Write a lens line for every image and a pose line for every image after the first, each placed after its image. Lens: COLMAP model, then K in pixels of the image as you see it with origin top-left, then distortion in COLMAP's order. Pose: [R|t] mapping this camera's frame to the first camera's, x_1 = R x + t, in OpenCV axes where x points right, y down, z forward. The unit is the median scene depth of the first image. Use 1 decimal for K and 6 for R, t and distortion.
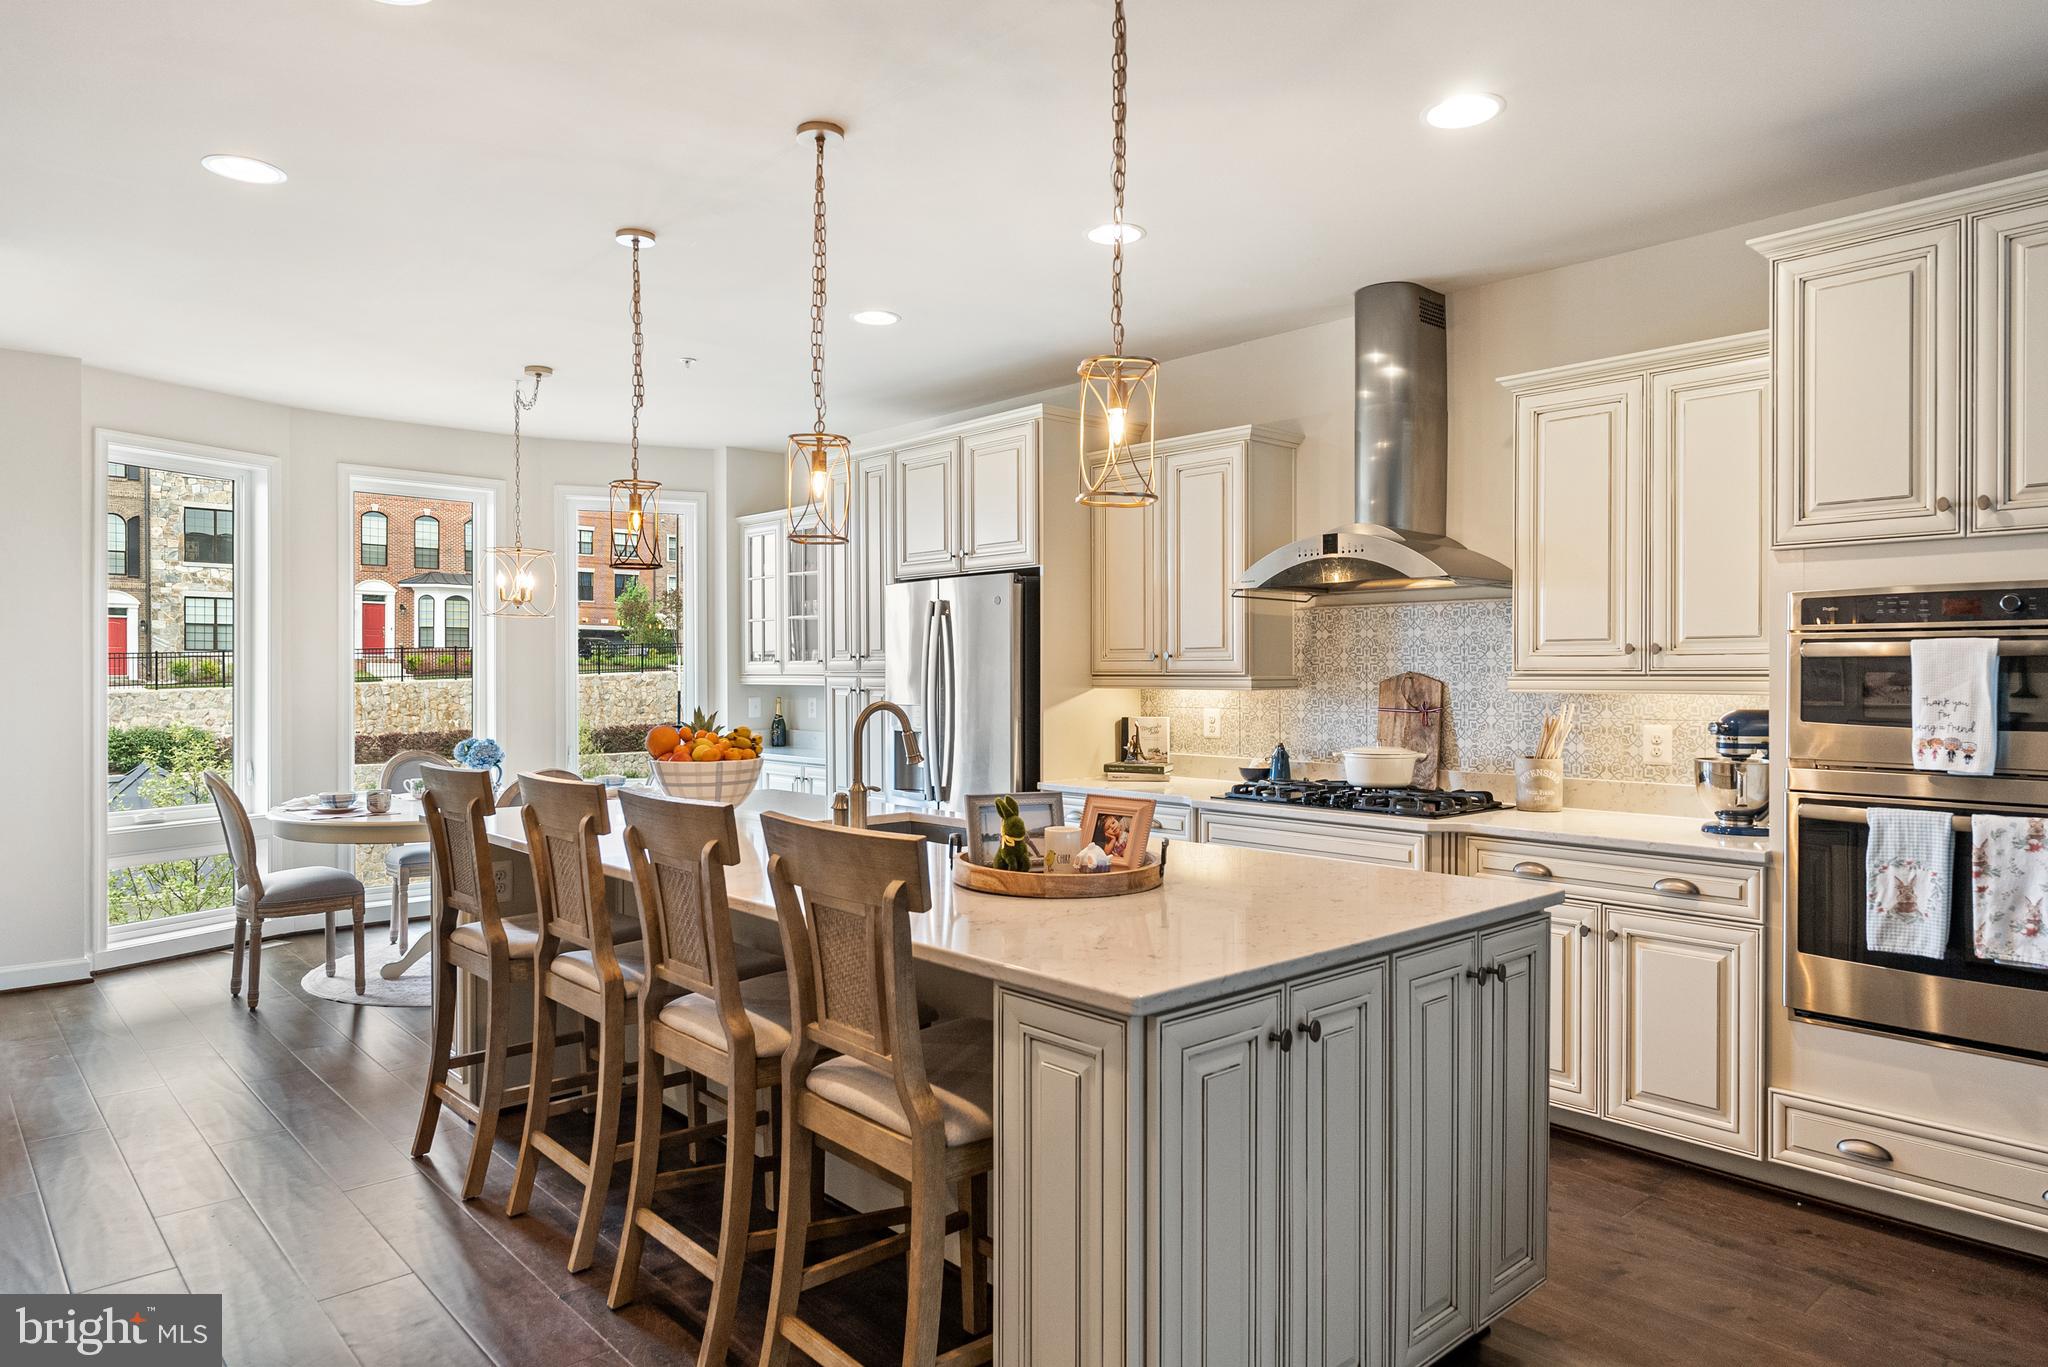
lens RADIAL K [[1276.3, 0, 1024.0], [0, 1276.3, 683.5], [0, 0, 1]] dist [0.004538, 0.001166]
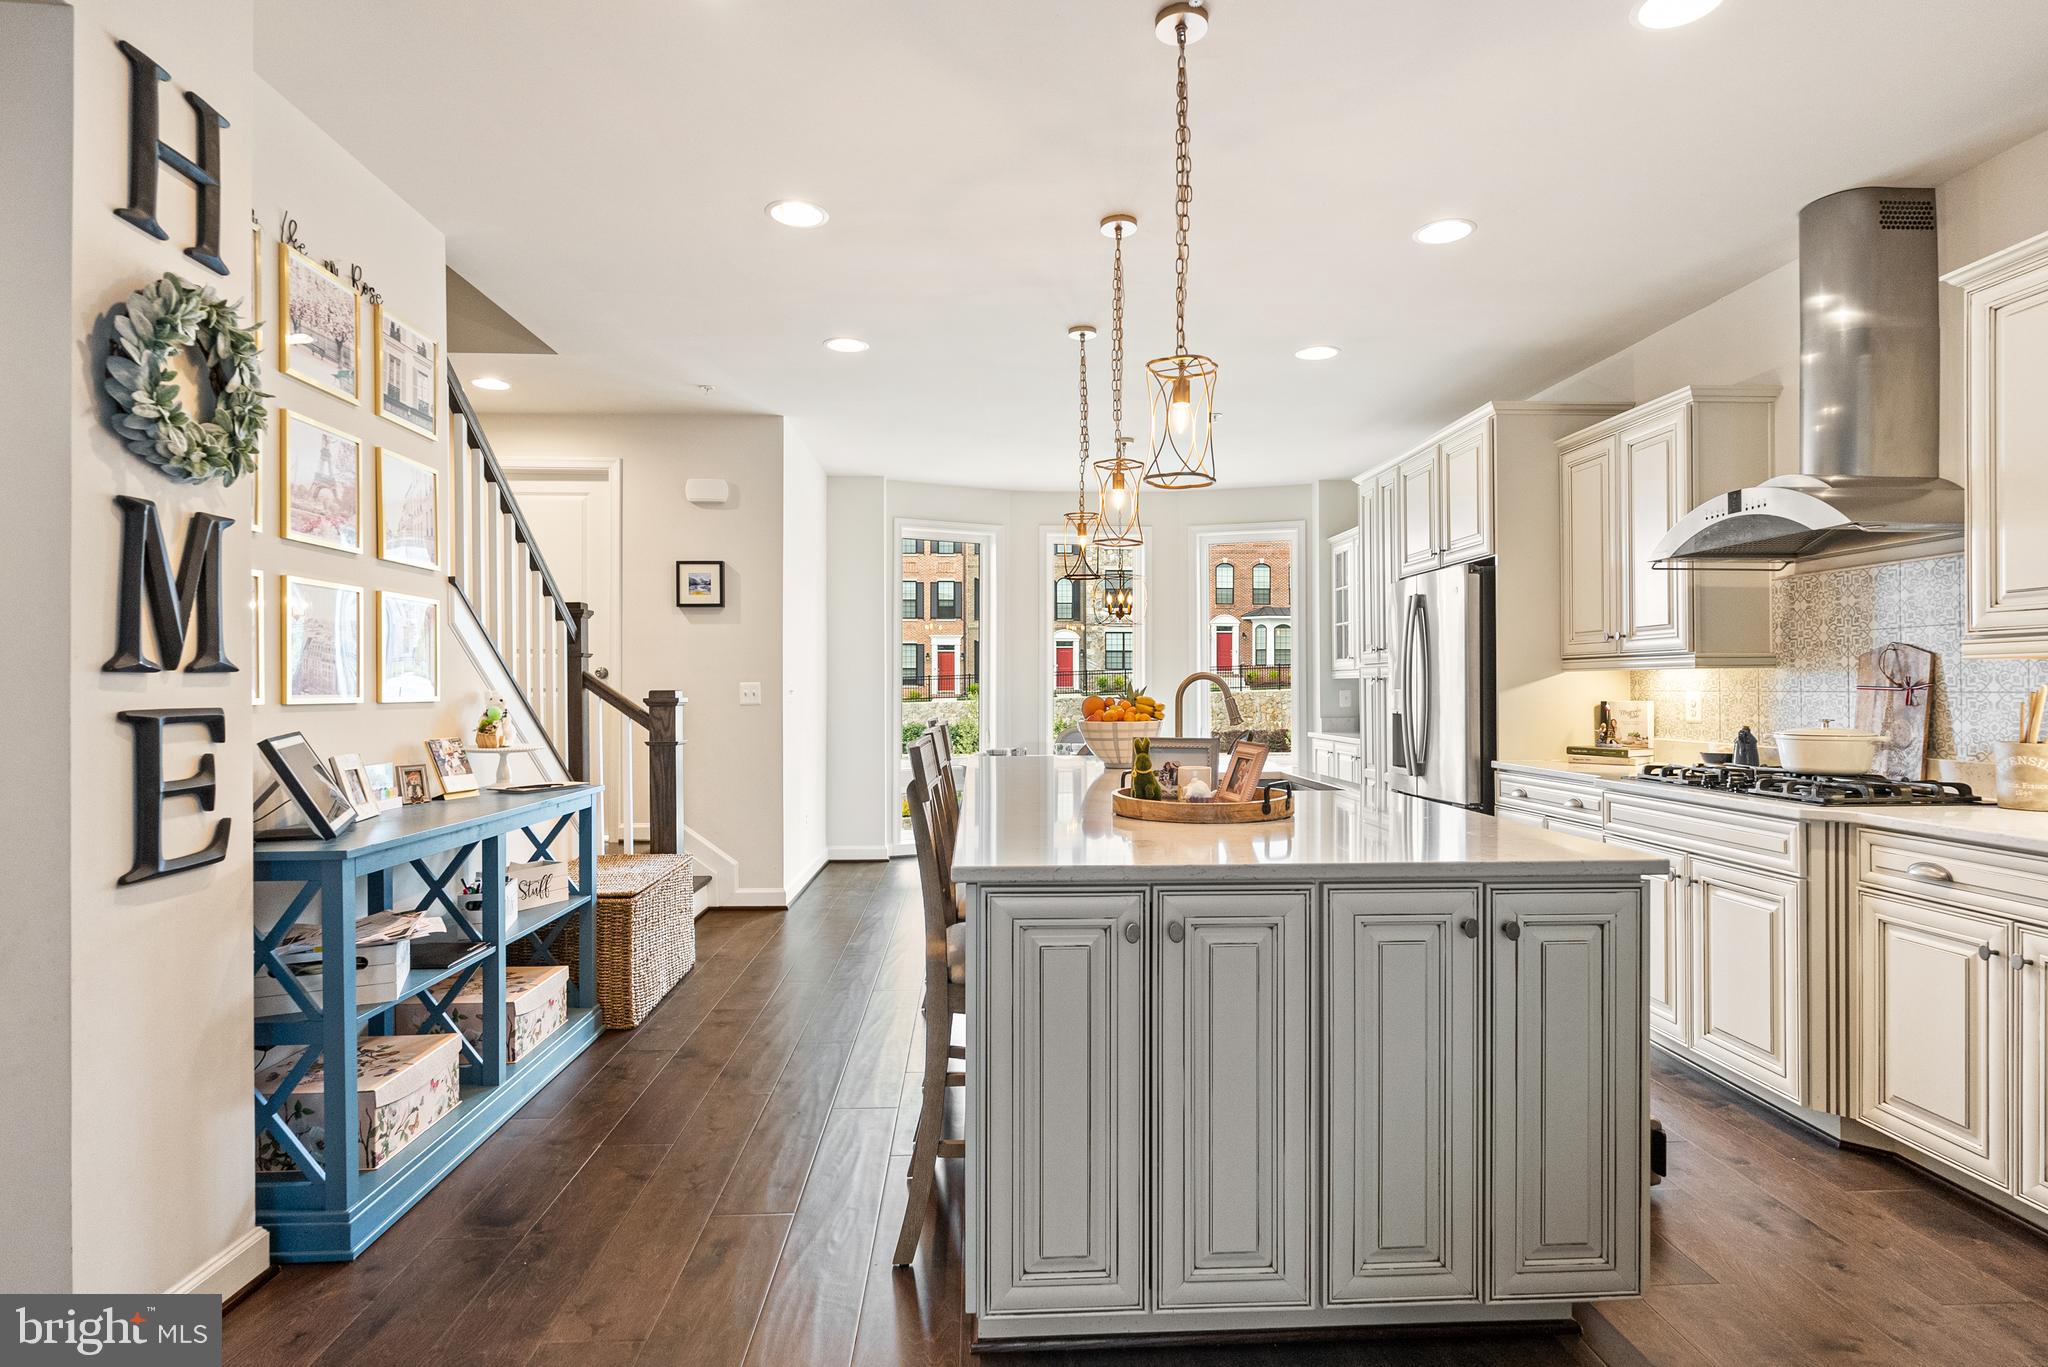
lens RADIAL K [[1064.1, 0, 1024.0], [0, 1064.1, 683.5], [0, 0, 1]] dist [0.015298, -0.000201]
pose [[0.777247, -0.004109, -0.629182, 0.262935], [-0.003032, 0.999943, -0.010276, 0.023691], [0.629188, 0.009895, 0.777190, 0.070031]]
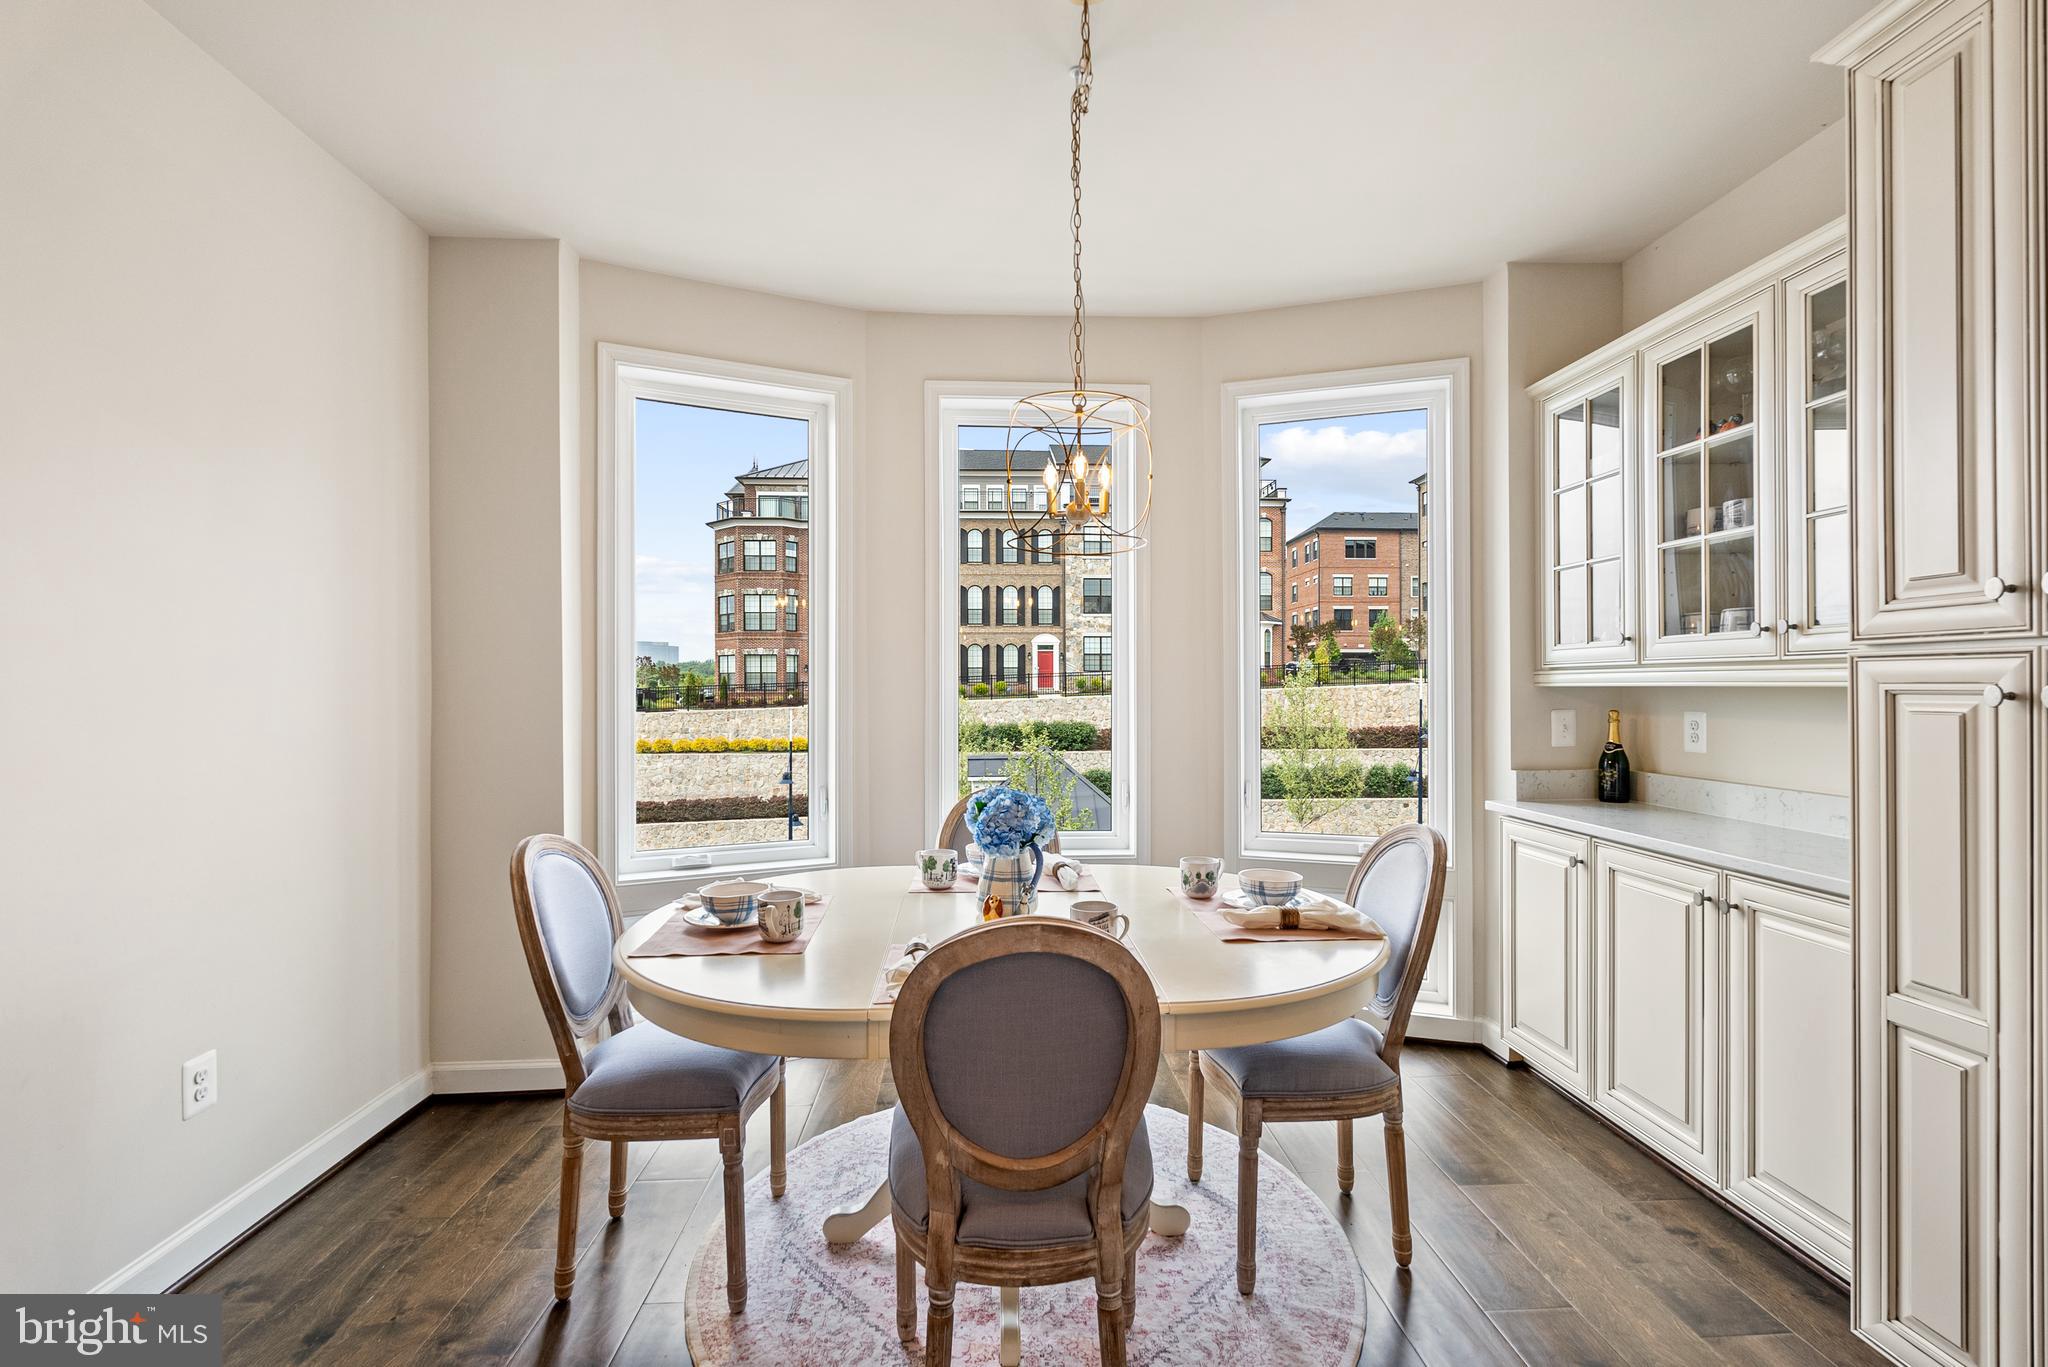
lens RADIAL K [[920.5, 0, 1024.0], [0, 920.5, 683.5], [0, 0, 1]] dist [0.000762, 0.000057]
pose [[0.783162, -0.005619, -0.621793, -0.214898], [-0.001294, 0.999942, -0.010666, 0.005654], [0.621817, 0.009158, 0.783109, 0.798128]]
